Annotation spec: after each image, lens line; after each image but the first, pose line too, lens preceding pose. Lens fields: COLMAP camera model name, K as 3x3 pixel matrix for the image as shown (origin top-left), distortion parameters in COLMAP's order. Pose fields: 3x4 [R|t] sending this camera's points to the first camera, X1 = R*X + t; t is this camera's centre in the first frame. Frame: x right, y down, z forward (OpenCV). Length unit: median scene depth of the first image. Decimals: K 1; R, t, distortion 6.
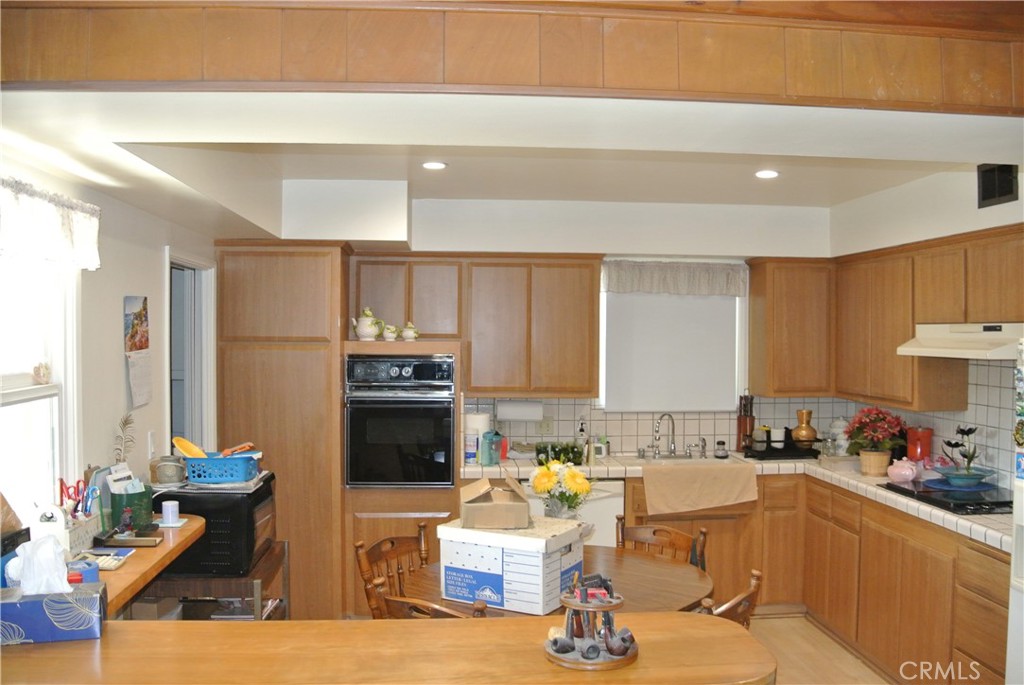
lens RADIAL K [[901.6, 0, 494.1], [0, 901.6, 341.2], [0, 0, 1]] dist [-0.175423, 0.126998]
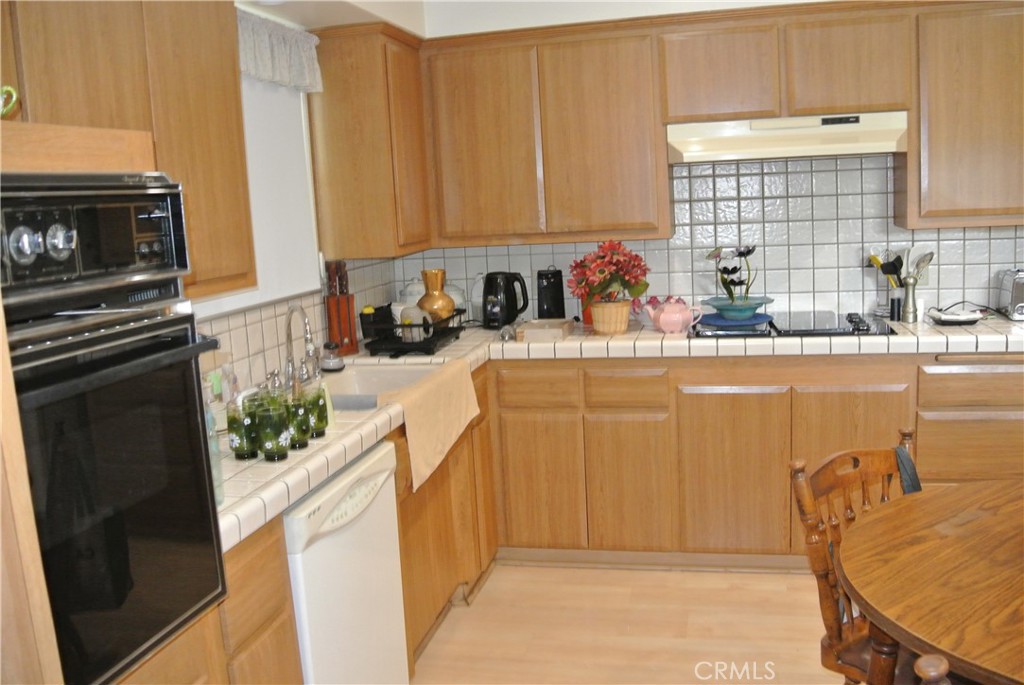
lens RADIAL K [[901.6, 0, 494.1], [0, 901.6, 341.2], [0, 0, 1]] dist [-0.175423, 0.126998]
pose [[0.297804, -0.169874, 0.939391, -0.315601], [0.070673, 0.985263, 0.155765, 0.035079], [-0.952008, 0.020002, 0.305420, 0.885382]]
